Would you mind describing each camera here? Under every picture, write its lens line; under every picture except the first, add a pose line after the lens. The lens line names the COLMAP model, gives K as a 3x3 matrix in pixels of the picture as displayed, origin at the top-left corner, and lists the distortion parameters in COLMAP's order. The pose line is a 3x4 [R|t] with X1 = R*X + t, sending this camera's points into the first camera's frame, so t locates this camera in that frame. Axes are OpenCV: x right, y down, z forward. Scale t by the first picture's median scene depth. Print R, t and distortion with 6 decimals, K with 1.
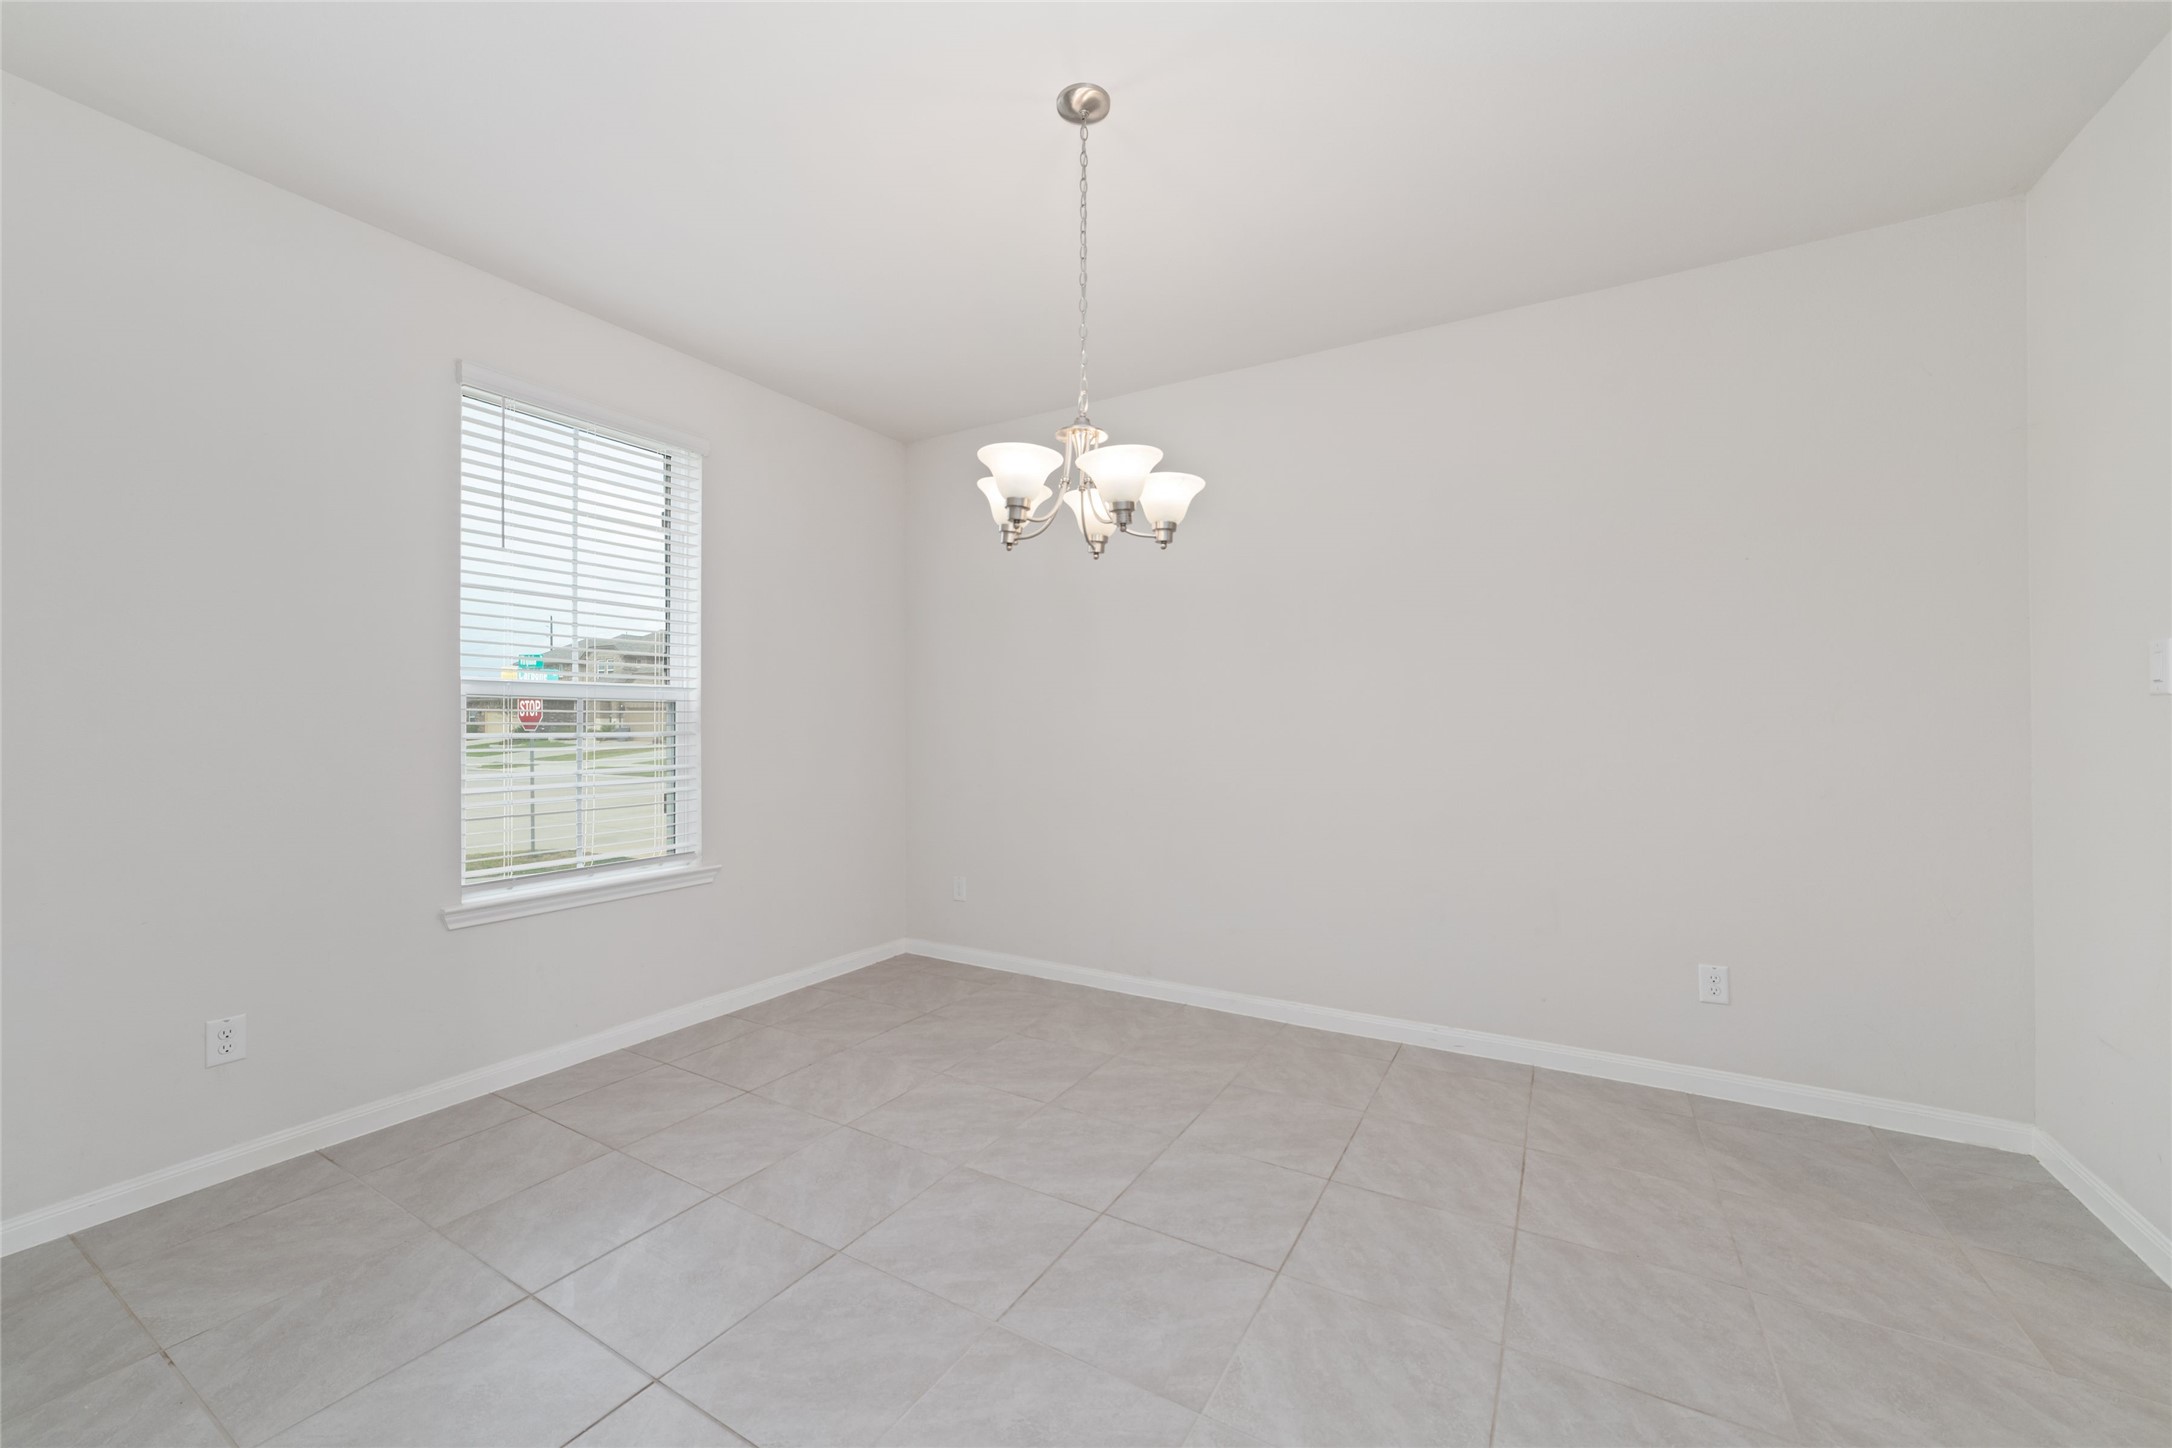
lens RADIAL K [[826.2, 0, 1083.8], [0, 826.2, 730.8], [0, 0, 1]] dist [0.001795, 0.000403]
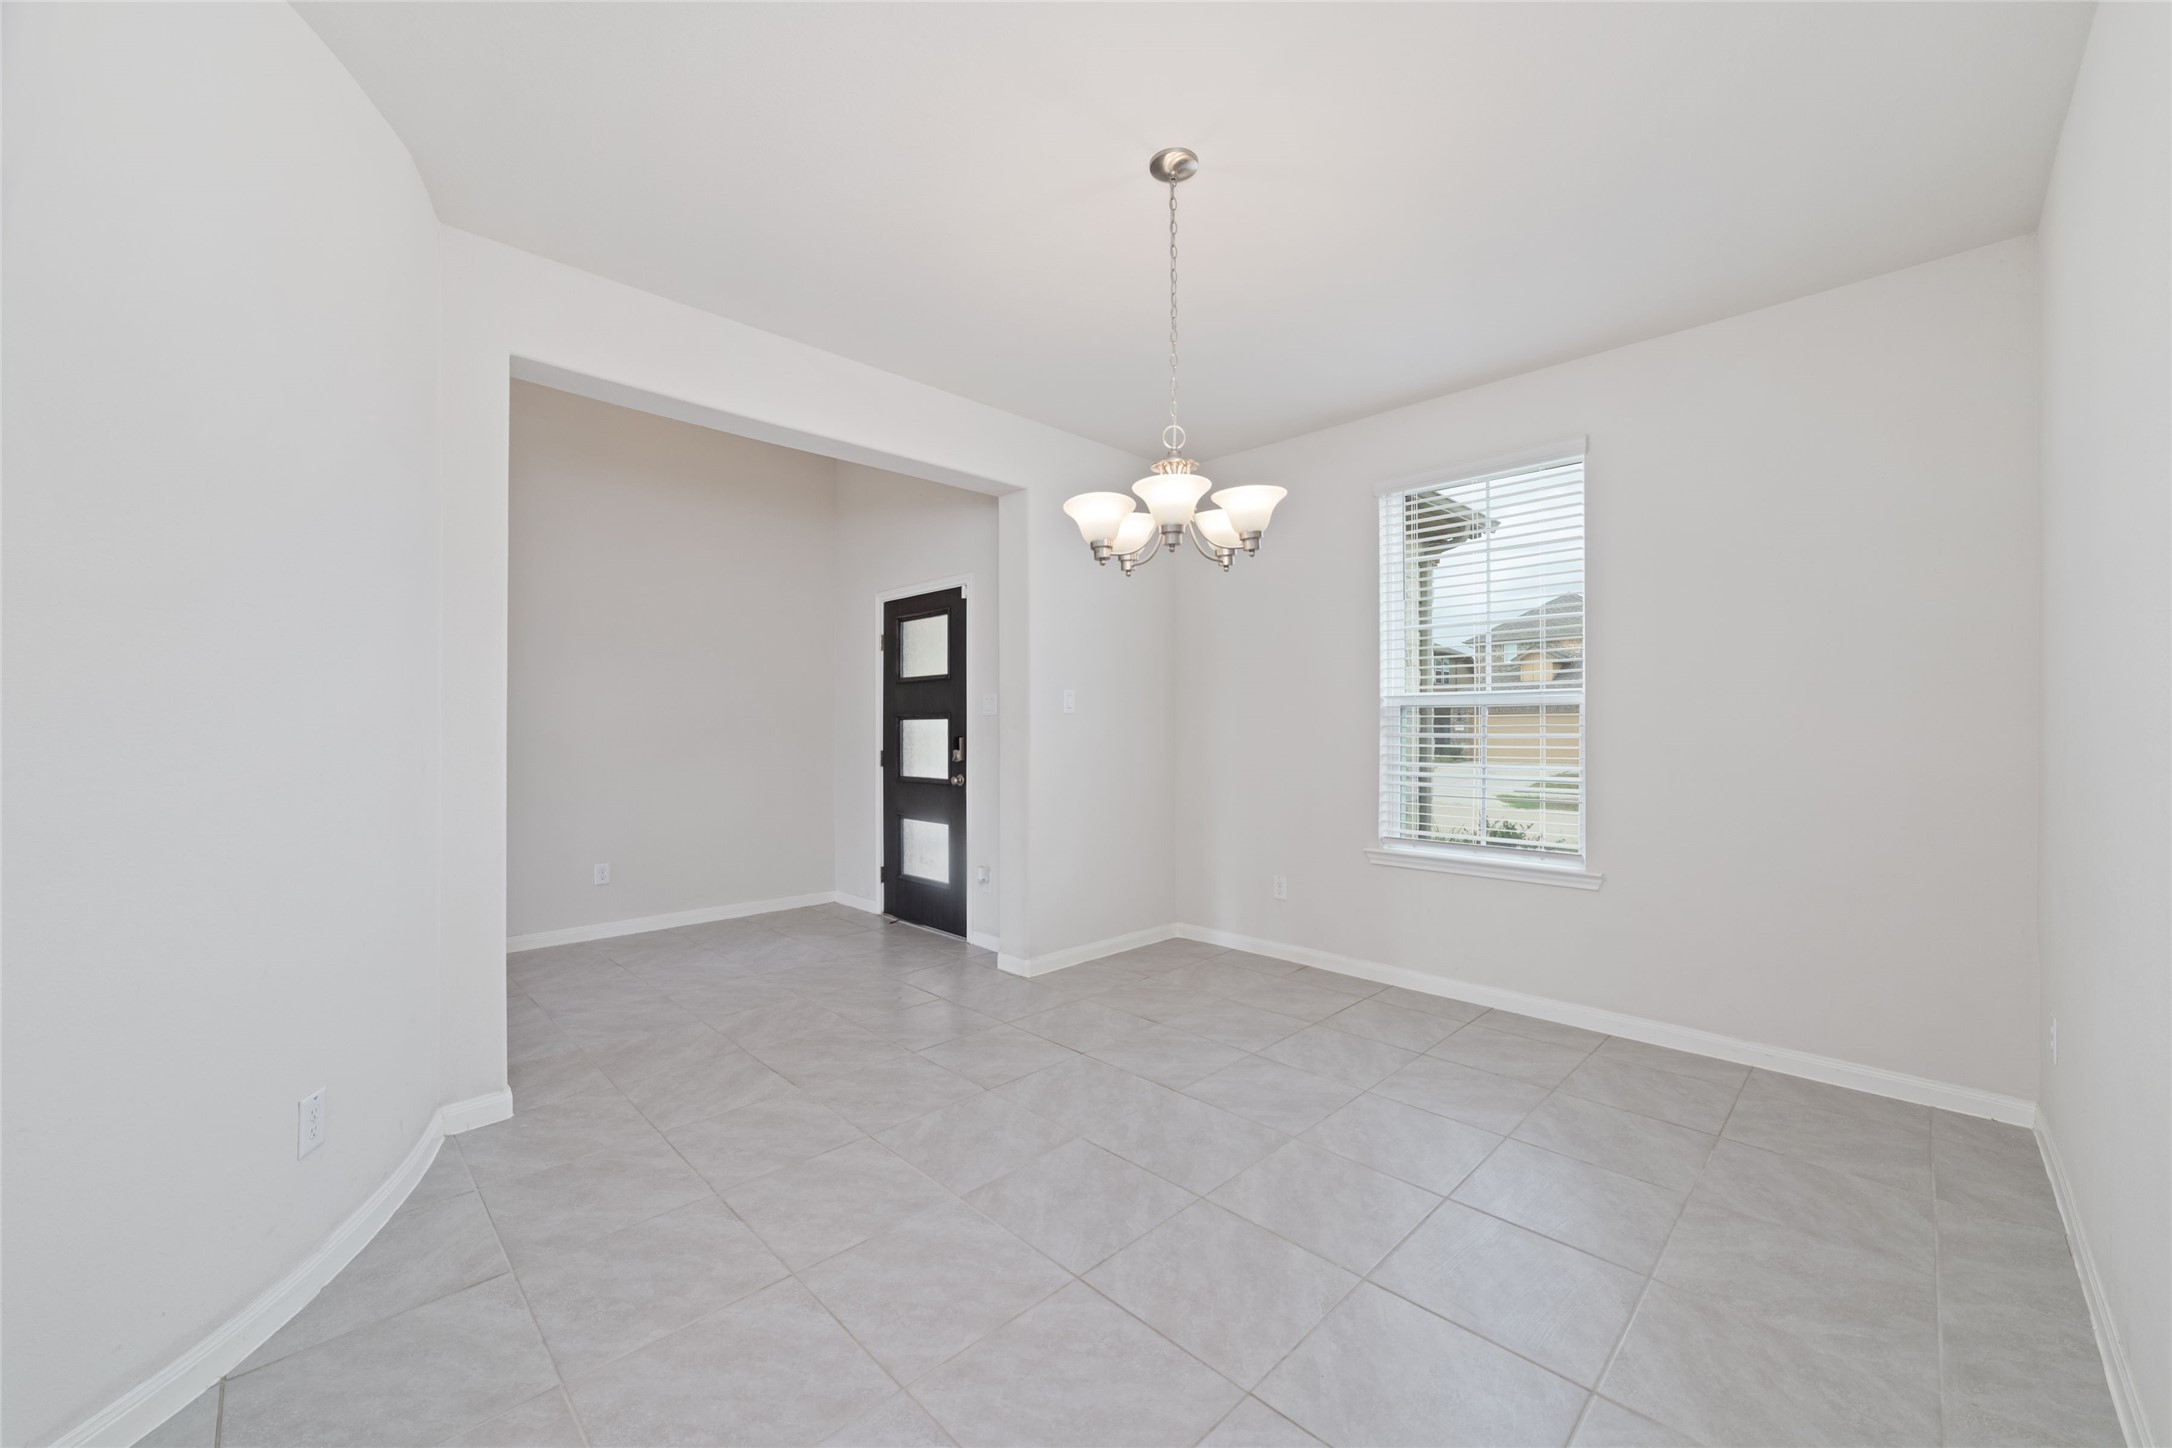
lens RADIAL K [[826.2, 0, 1083.4], [0, 826.2, 723.6], [0, 0, 1]] dist [0.001795, 0.000403]
pose [[-0.247444, -0.010082, -0.968850, 0.834217], [-0.004132, 0.999948, -0.009350, 0.002025], [0.968893, 0.001690, -0.247473, 0.870844]]
